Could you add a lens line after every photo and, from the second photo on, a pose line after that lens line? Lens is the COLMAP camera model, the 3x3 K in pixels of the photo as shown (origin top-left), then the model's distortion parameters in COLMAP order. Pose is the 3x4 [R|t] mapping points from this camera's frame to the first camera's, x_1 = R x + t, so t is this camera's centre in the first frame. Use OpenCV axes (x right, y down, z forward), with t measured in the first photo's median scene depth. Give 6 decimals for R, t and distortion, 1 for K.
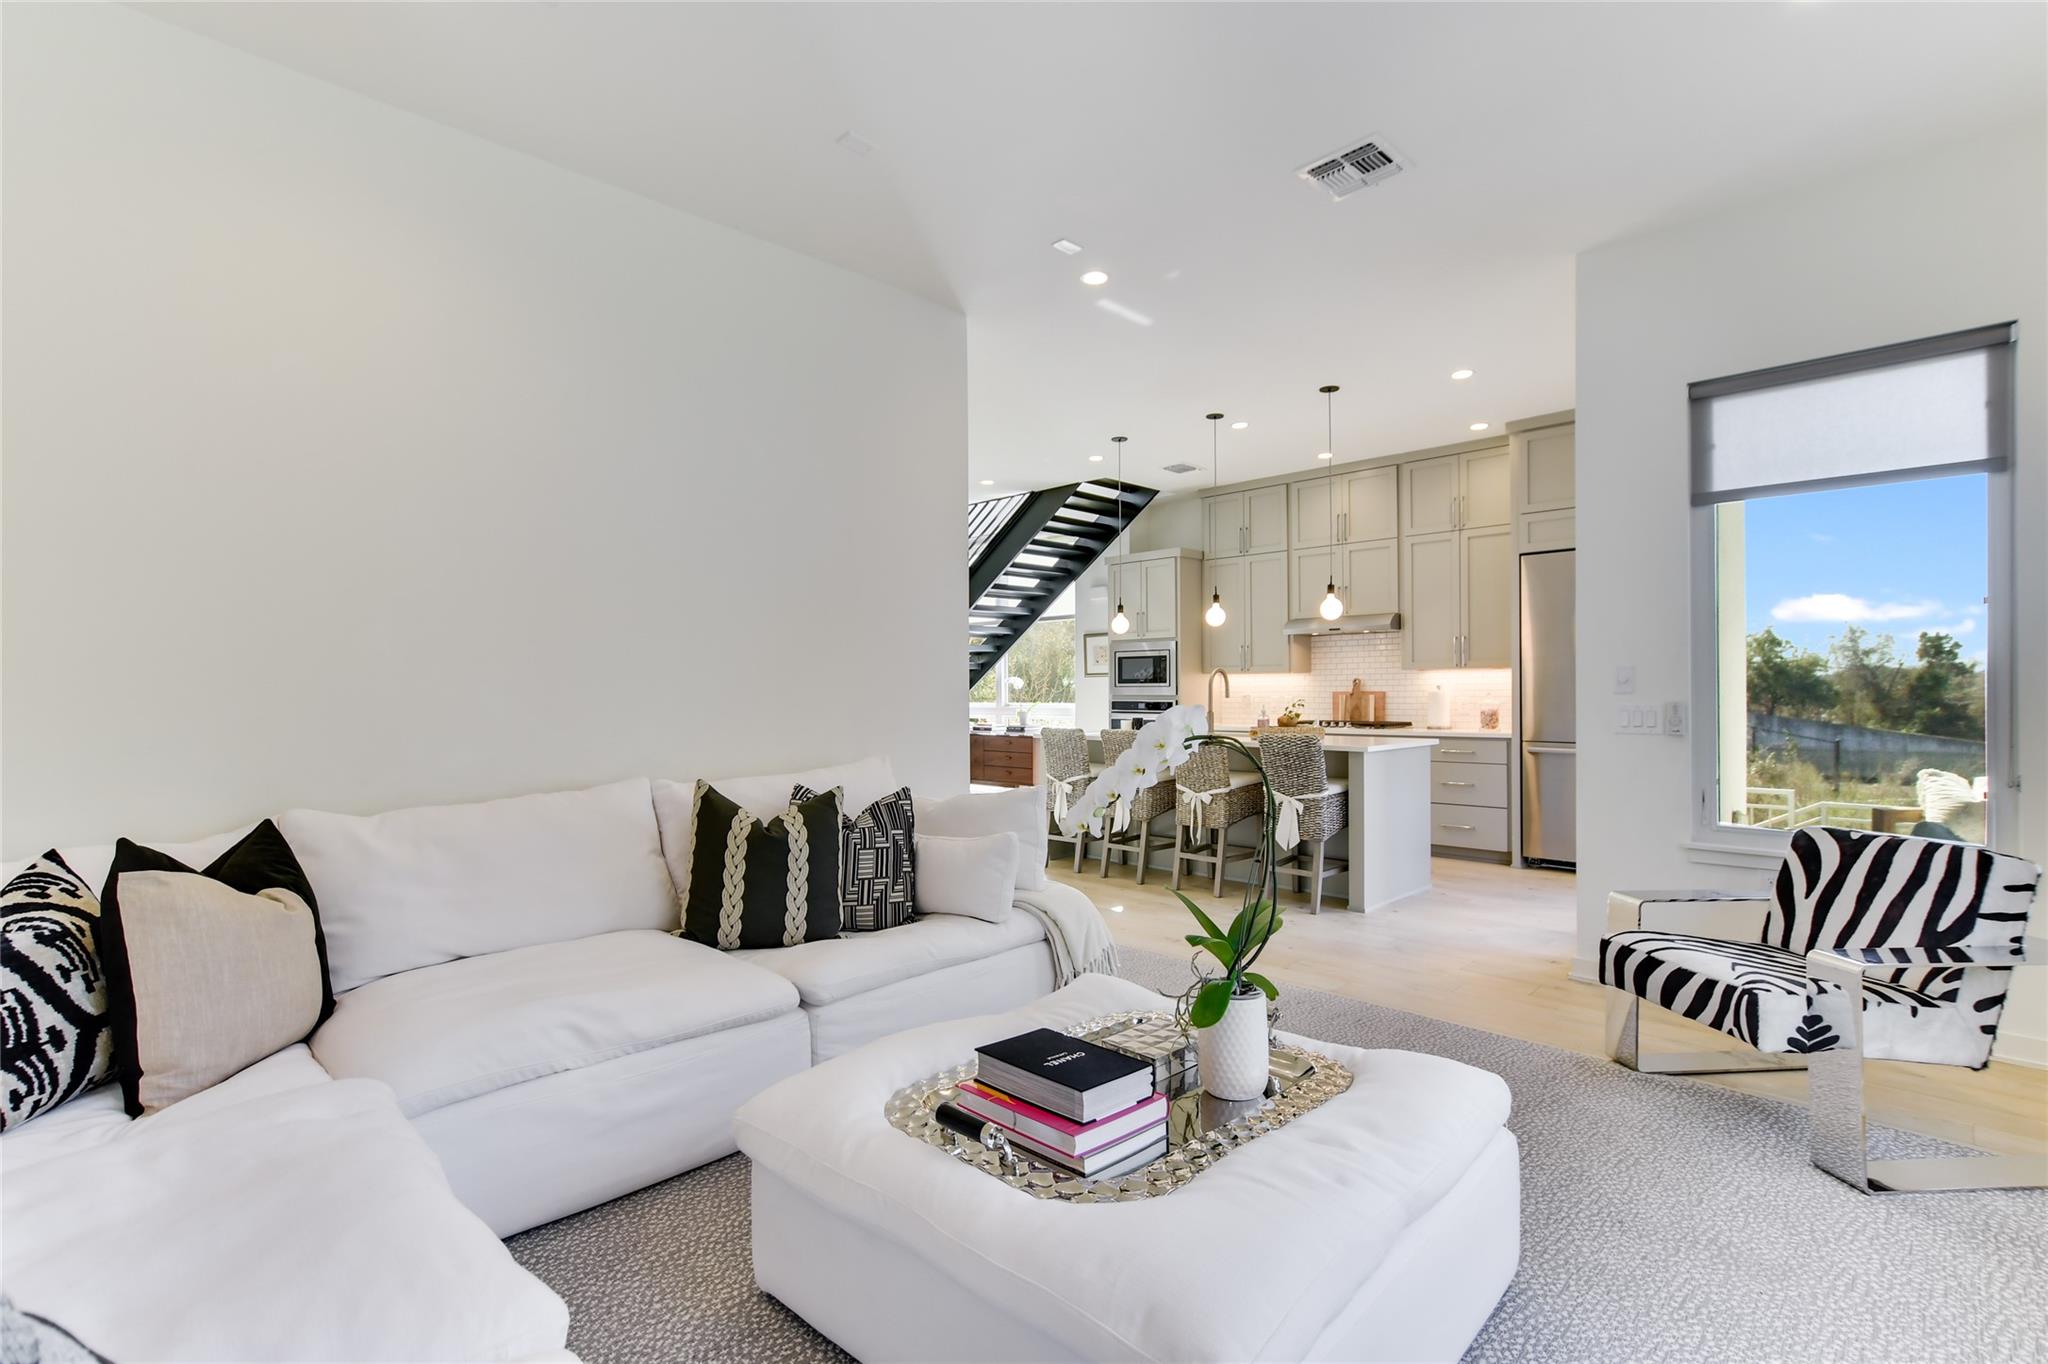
lens RADIAL K [[934.3, 0, 1026.7], [0, 934.3, 689.6], [0, 0, 1]] dist [-0.002261, -0.000058]
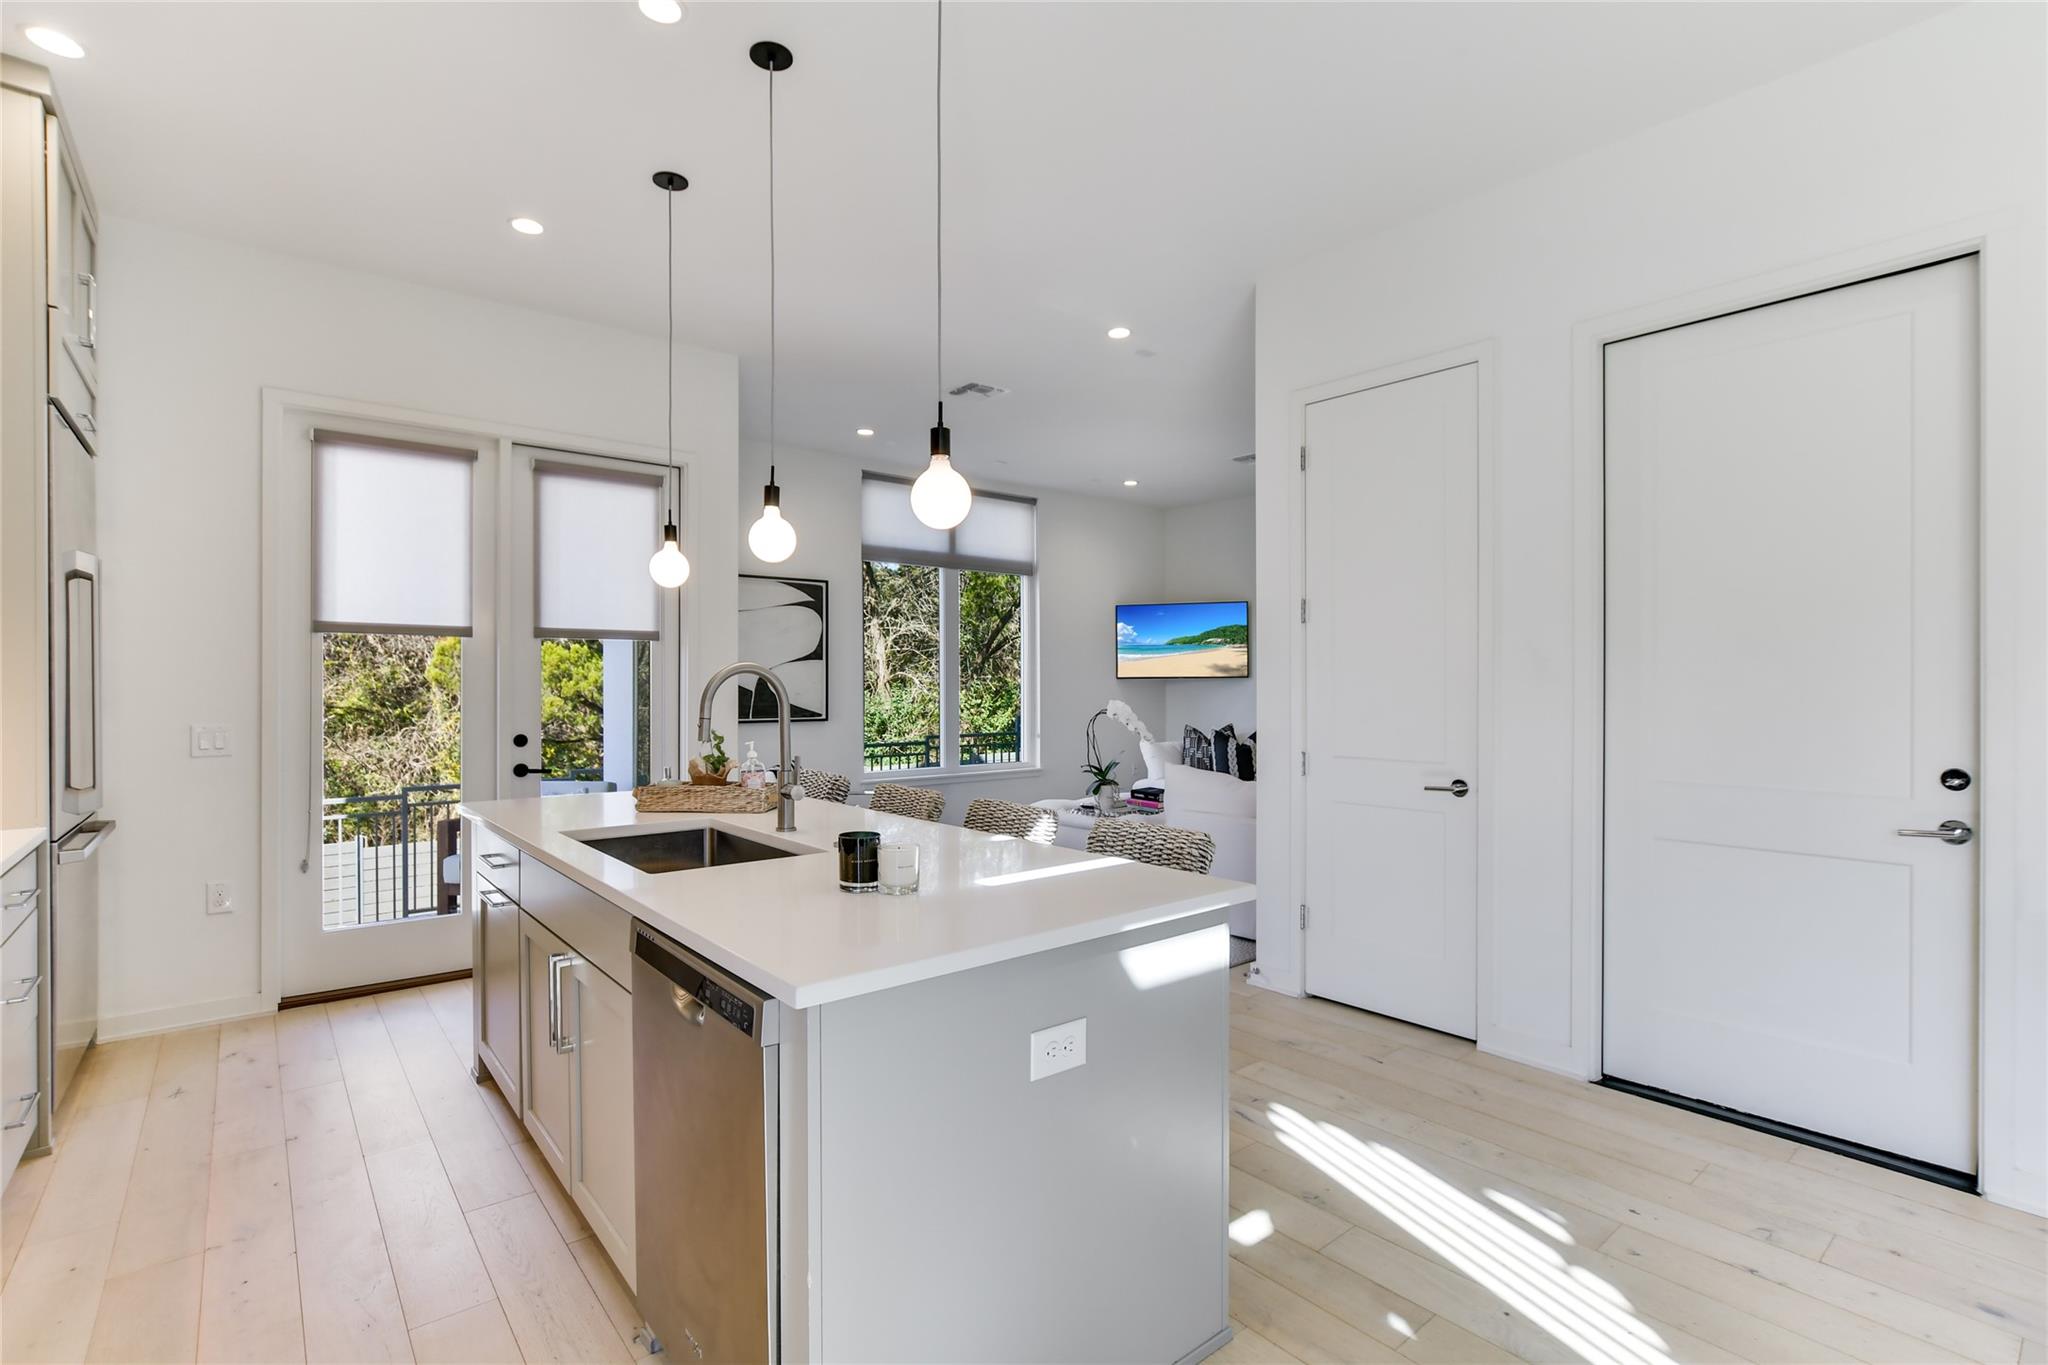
lens RADIAL K [[953.2, 0, 1022.5], [0, 953.2, 685.1], [0, 0, 1]] dist [-0.017783, 0.006806]
pose [[-0.995083, 0.009341, 0.098599, 0.040384], [0.009689, 0.999948, 0.003046, -0.010552], [-0.098565, 0.003986, -0.995123, 1.116086]]
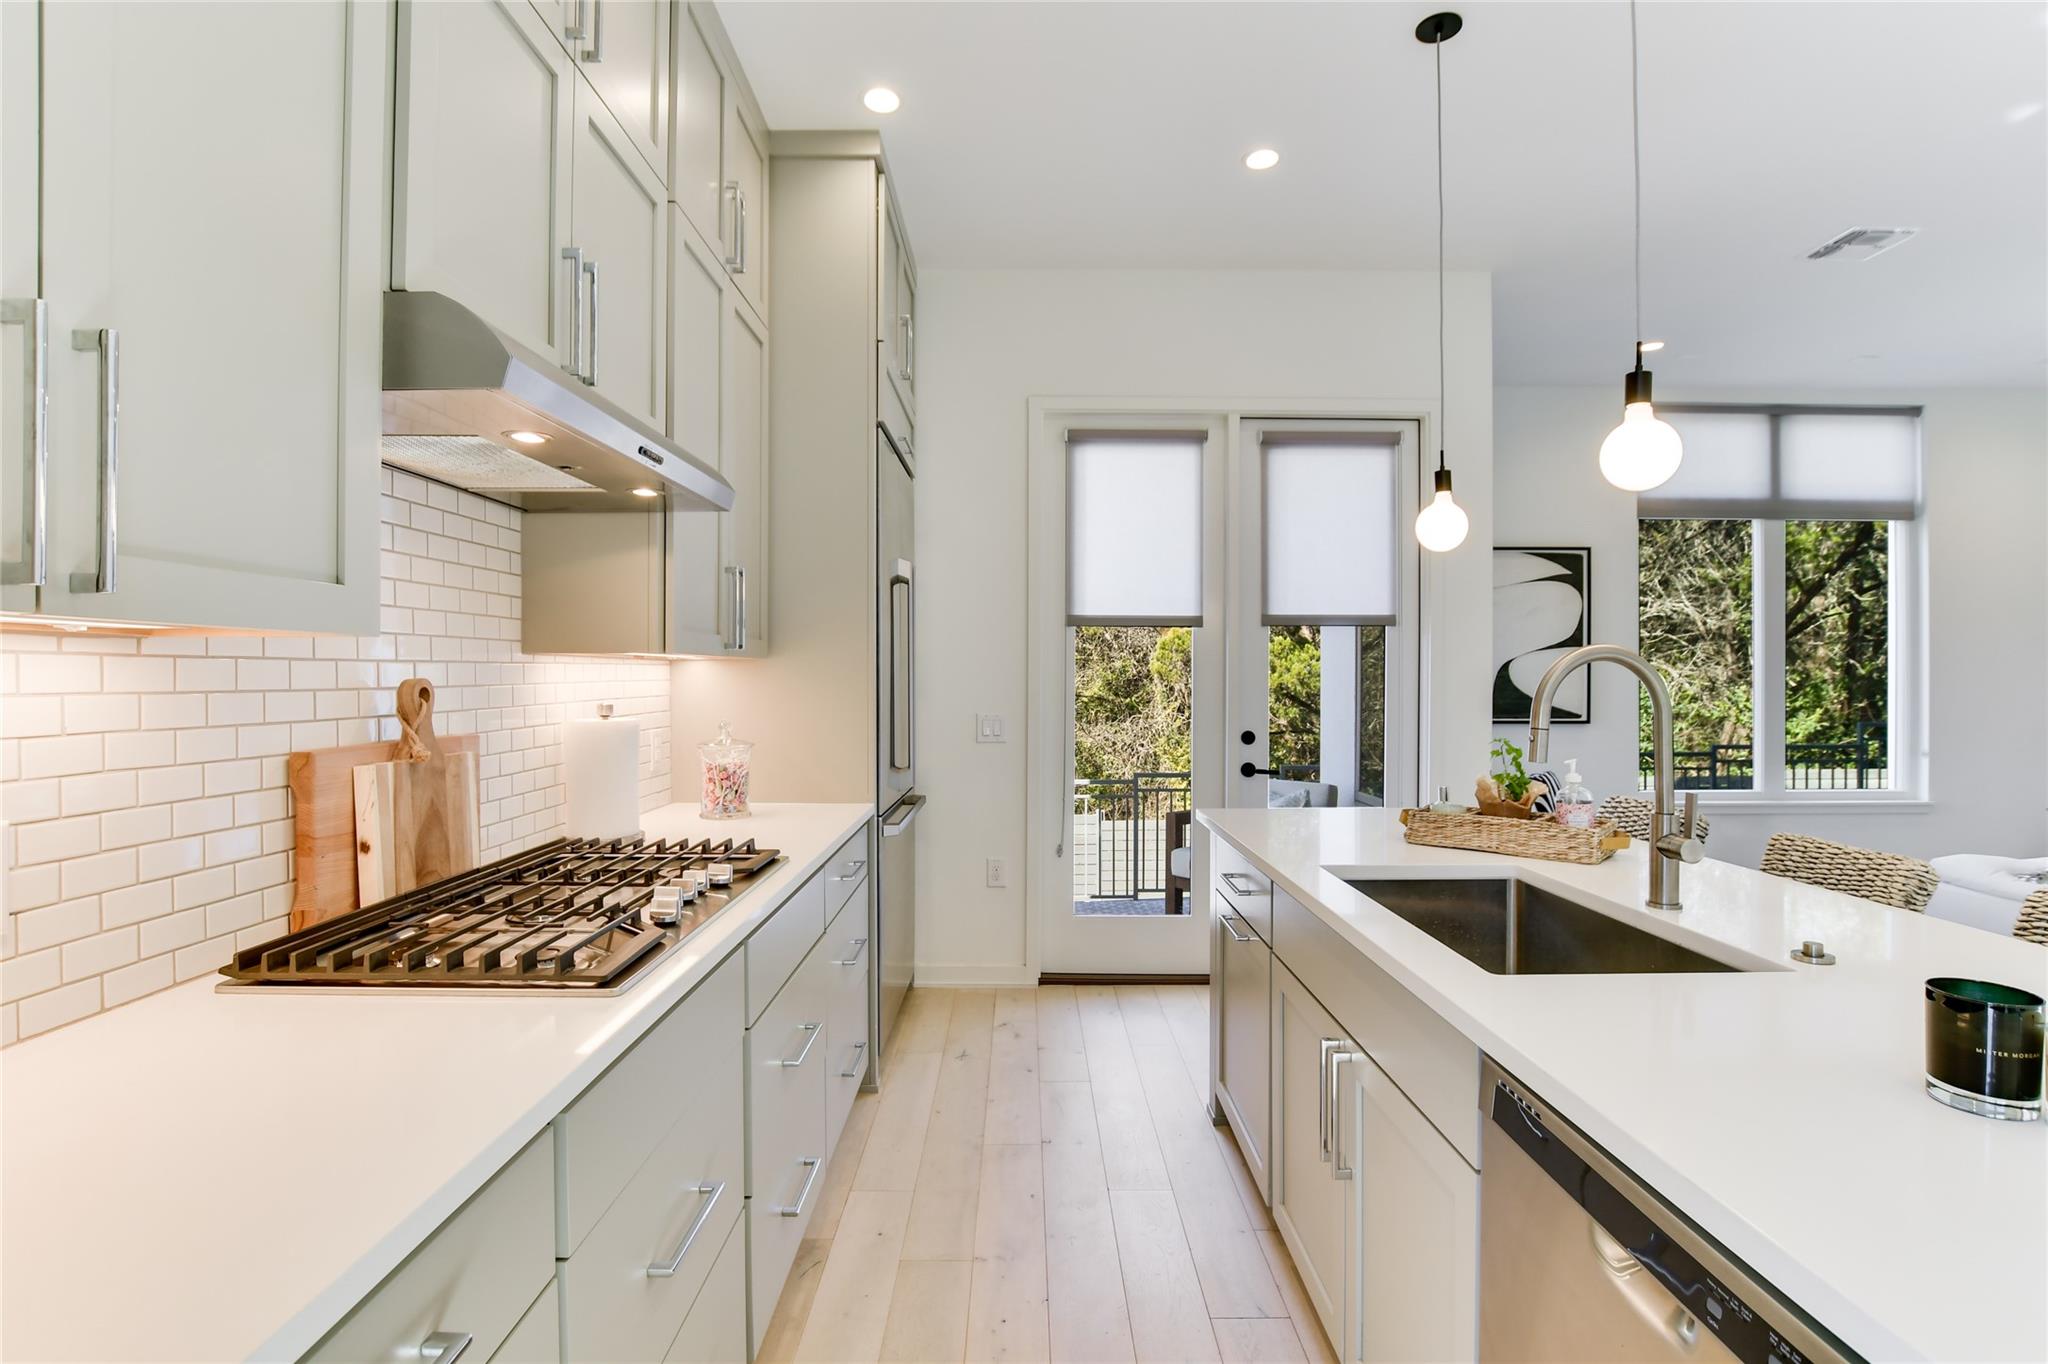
lens RADIAL K [[959.8, 0, 1019.9], [0, 959.8, 675.6], [0, 0, 1]] dist [-0.025422, 0.000796]
pose [[-0.703183, 0.008072, 0.710963, 0.106155], [0.006543, 0.999967, -0.004882, -0.011081], [-0.710979, 0.001218, -0.703213, 1.044583]]
